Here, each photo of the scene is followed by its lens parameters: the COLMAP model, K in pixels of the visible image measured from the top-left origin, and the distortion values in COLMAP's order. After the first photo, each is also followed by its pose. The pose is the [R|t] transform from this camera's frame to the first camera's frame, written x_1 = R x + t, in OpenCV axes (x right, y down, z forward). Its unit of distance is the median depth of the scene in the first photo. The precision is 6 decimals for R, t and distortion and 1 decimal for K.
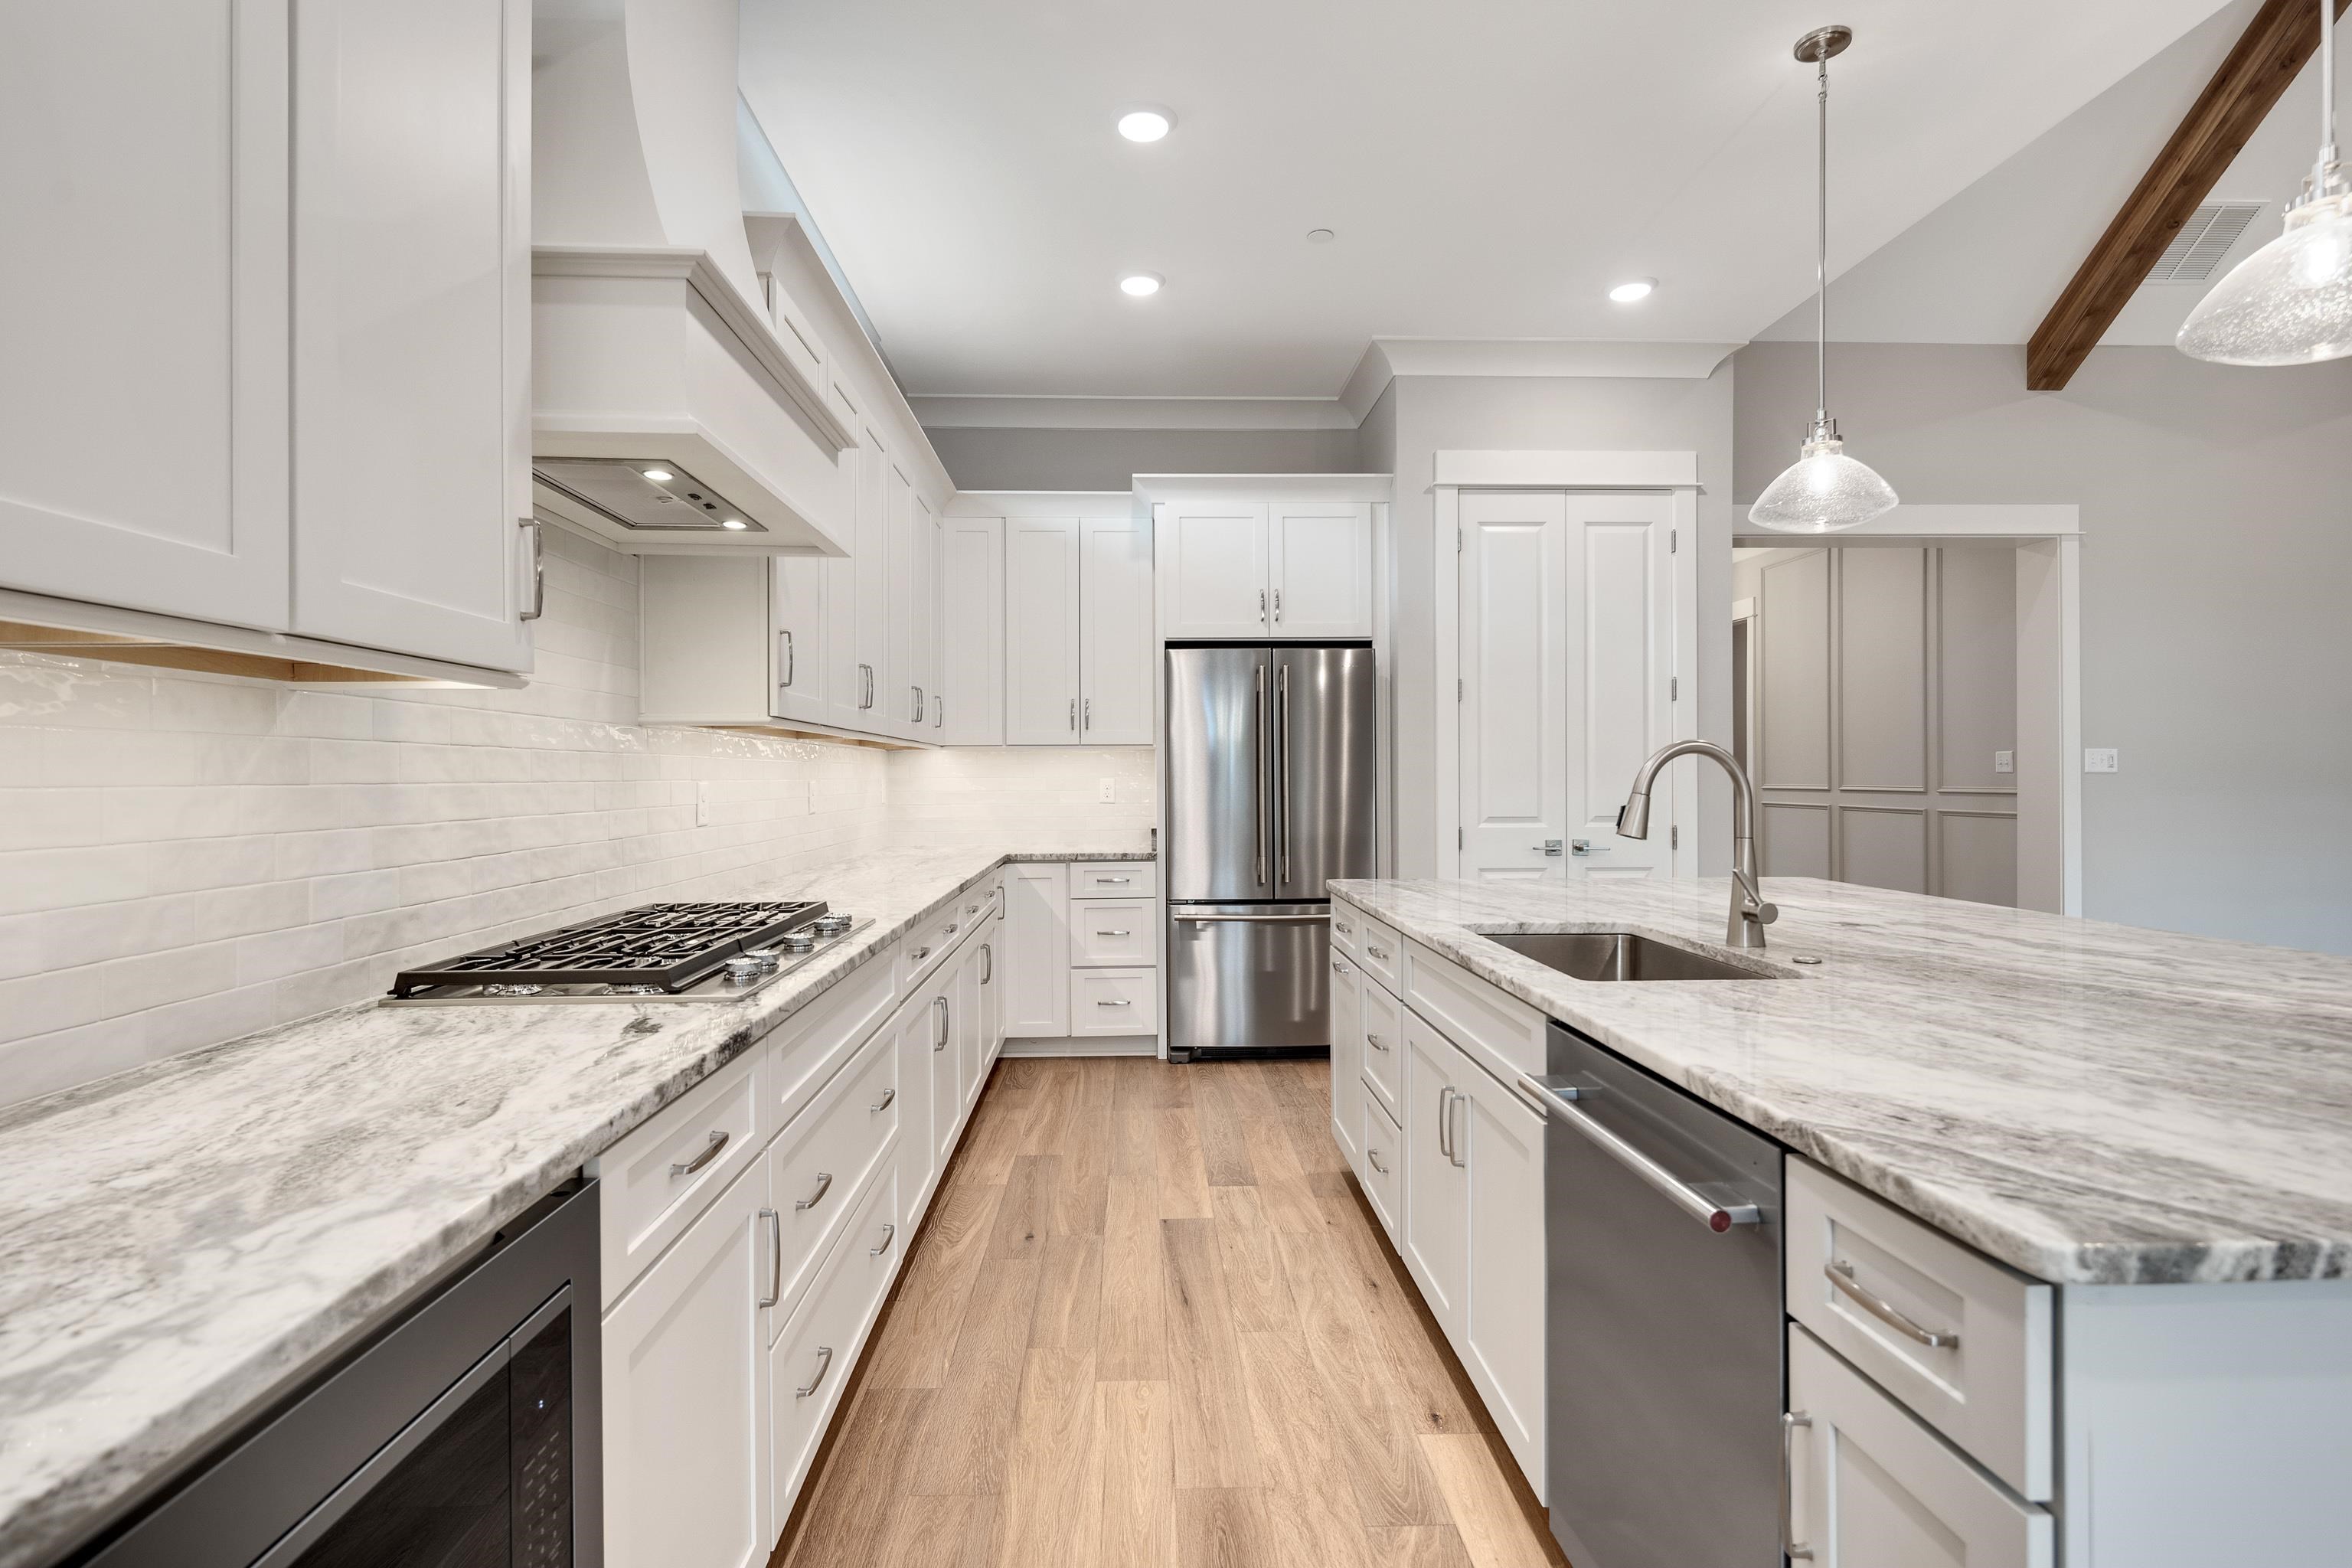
lens RADIAL K [[1122.6, 0, 1167.1], [0, 1122.6, 772.4], [0, 0, 1]] dist [-0.000618, -0.000319]
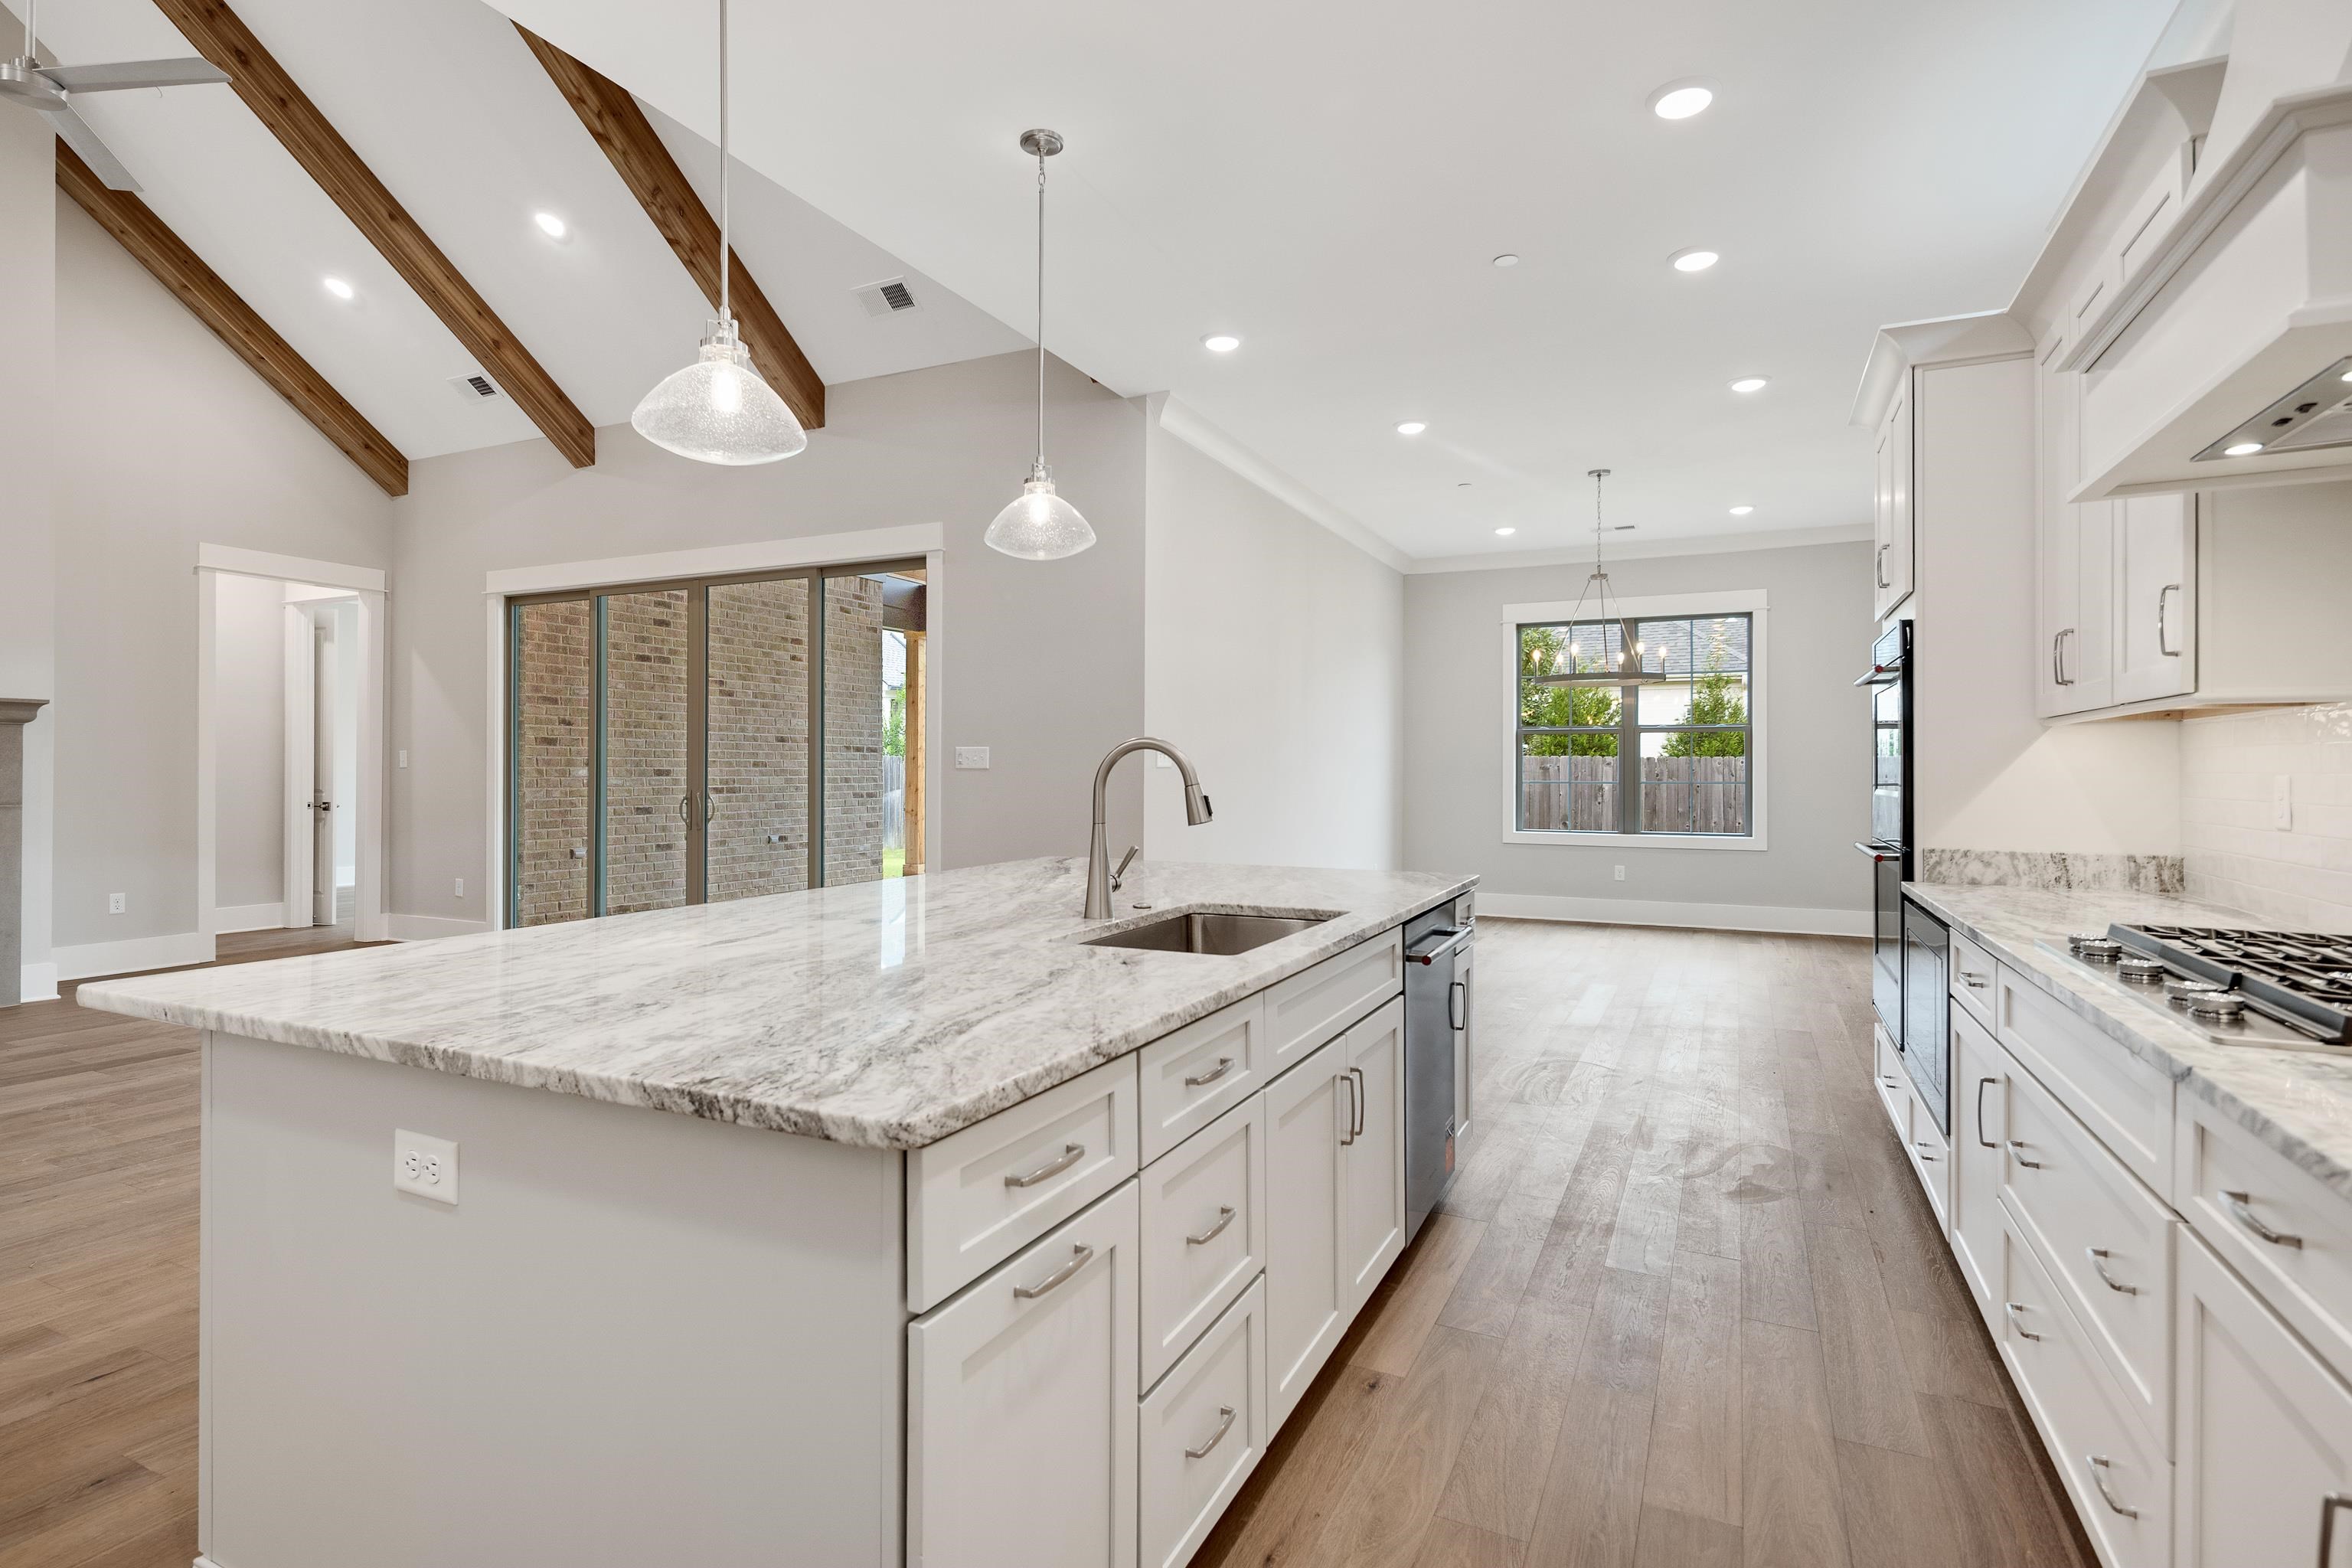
lens RADIAL K [[1152.6, 0, 1169.4], [0, 1152.6, 762.7], [0, 0, 1]] dist [0.004683, -0.000573]
pose [[-0.883052, 0.004894, 0.469250, -0.065394], [-0.000146, 0.999943, -0.010703, 0.005665], [-0.469275, -0.009520, -0.883001, 1.345363]]
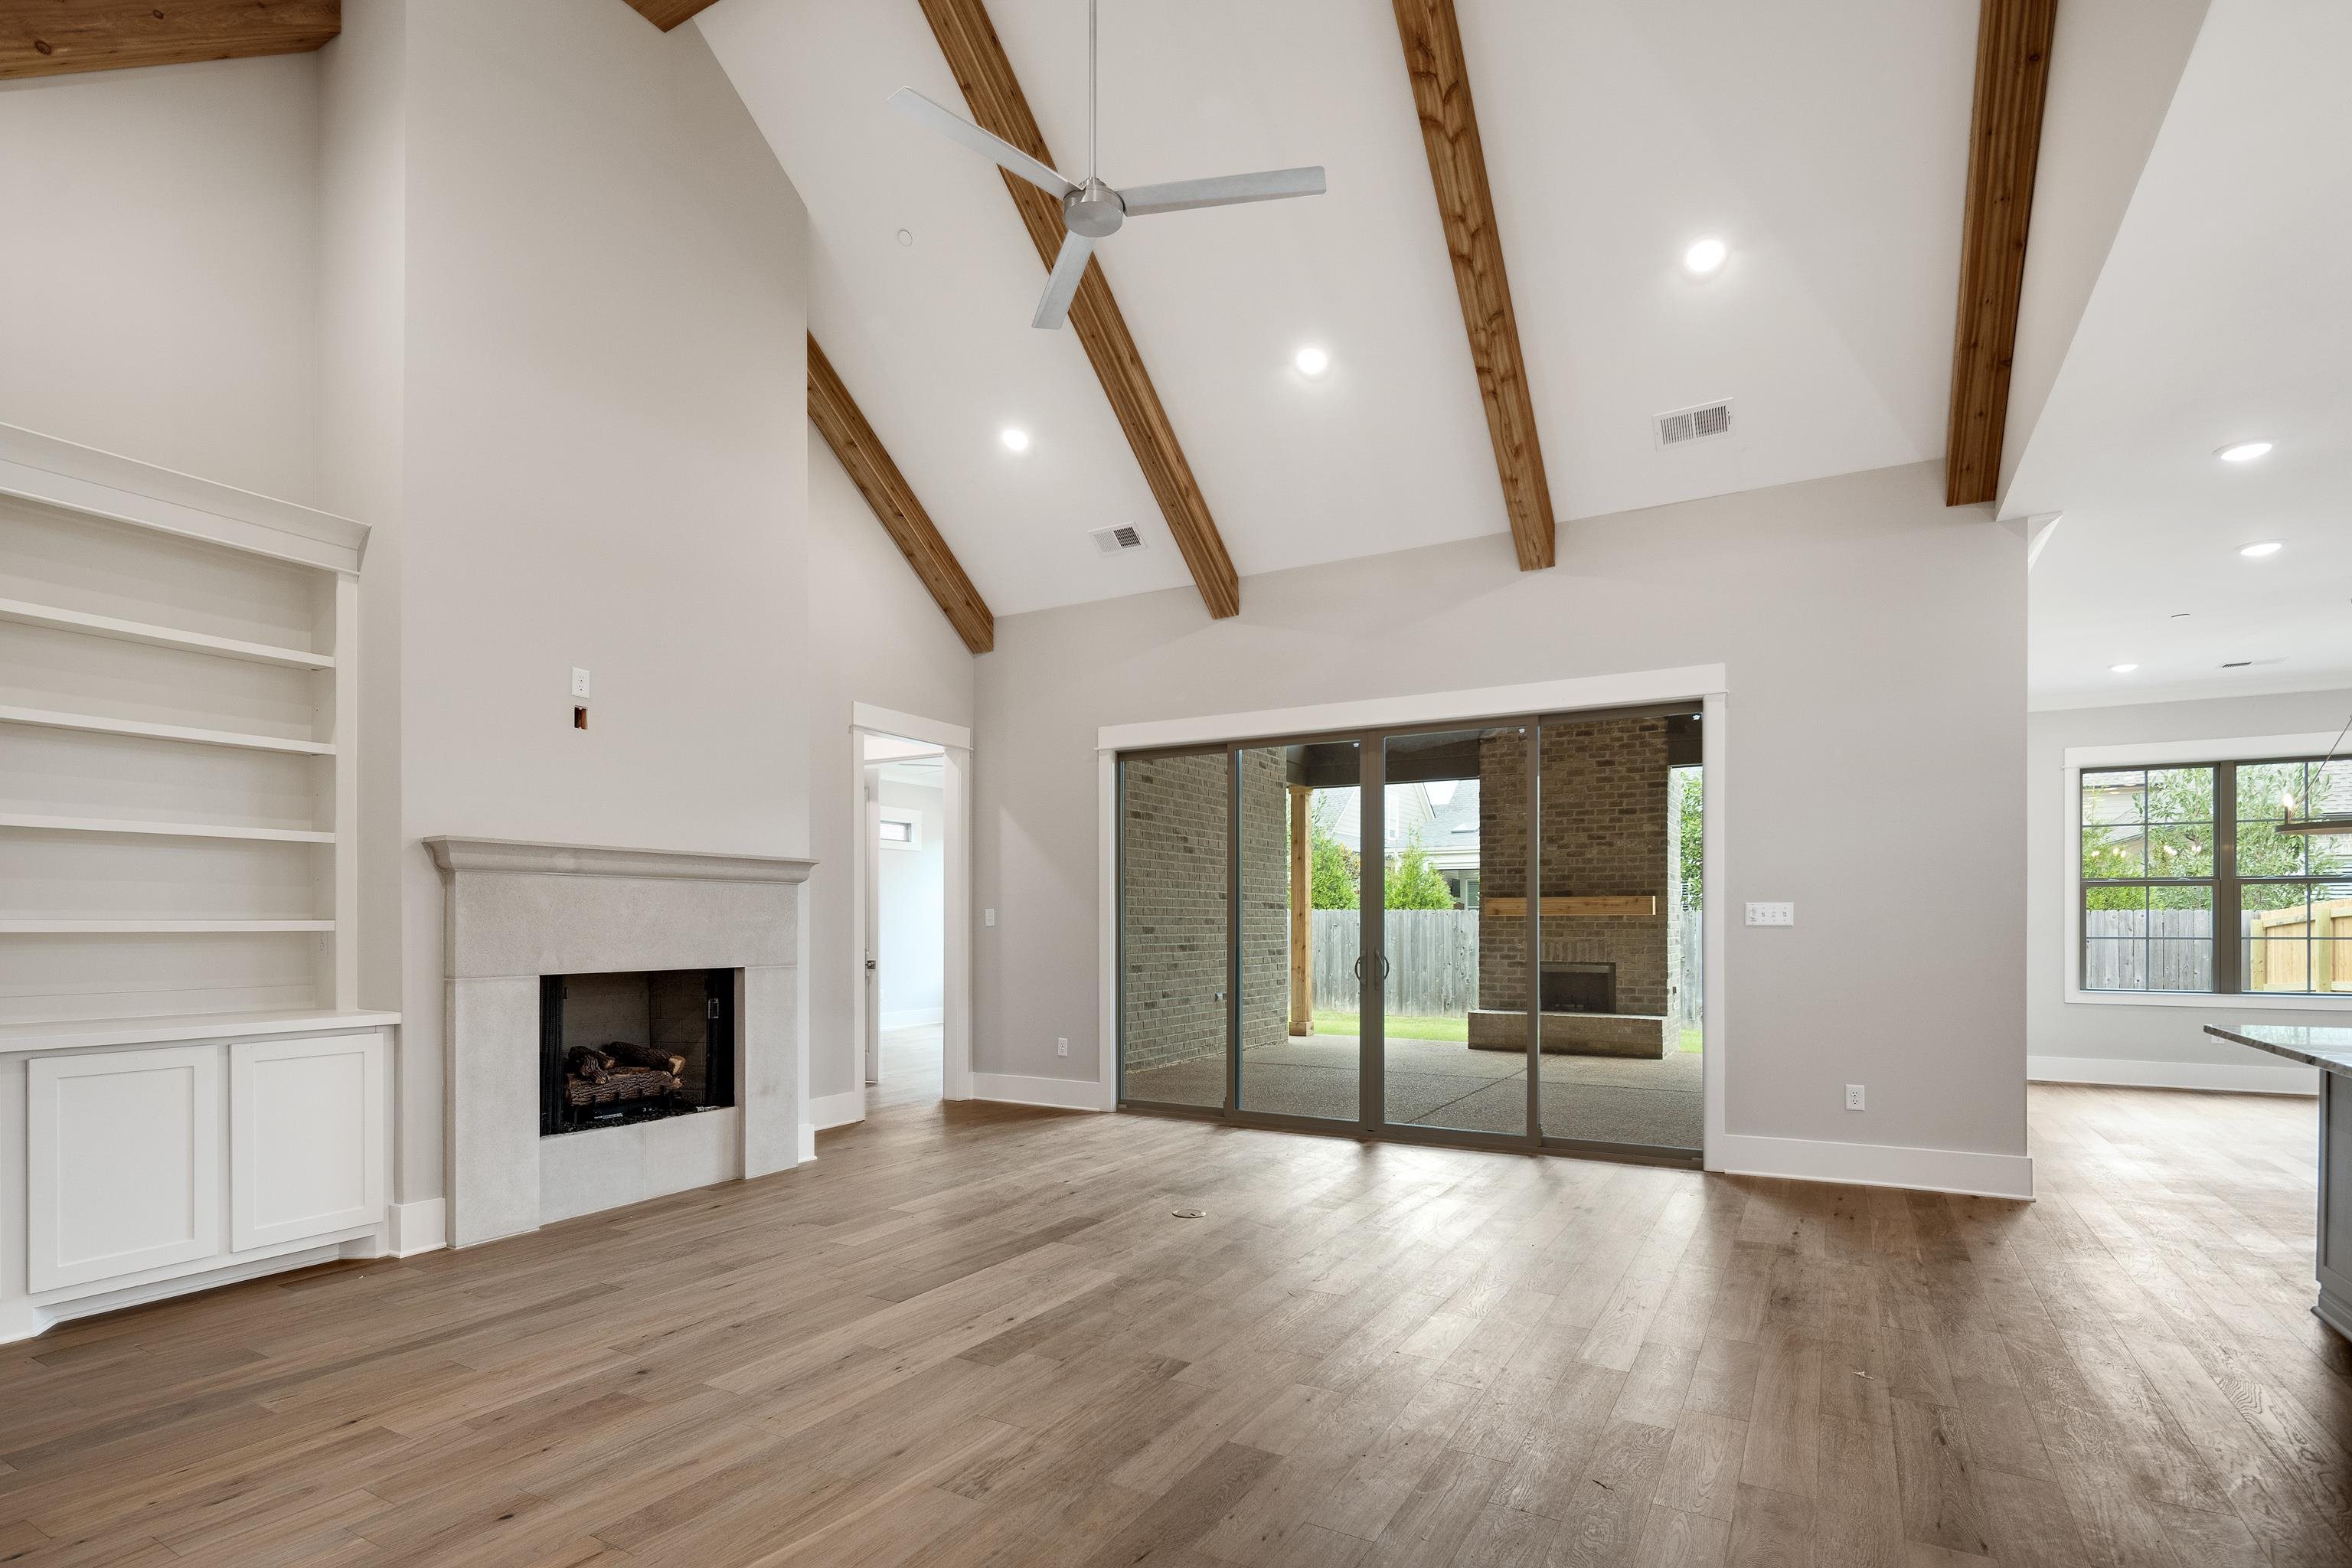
lens RADIAL K [[1130.8, 0, 1182.8], [0, 1130.8, 922.3], [0, 0, 1]] dist [0.001430, 0.000712]
pose [[-0.849472, 0.006115, 0.527599, 0.936419], [0.002487, 0.999968, -0.007586, 0.001235], [-0.527629, -0.005132, -0.849460, 1.766039]]
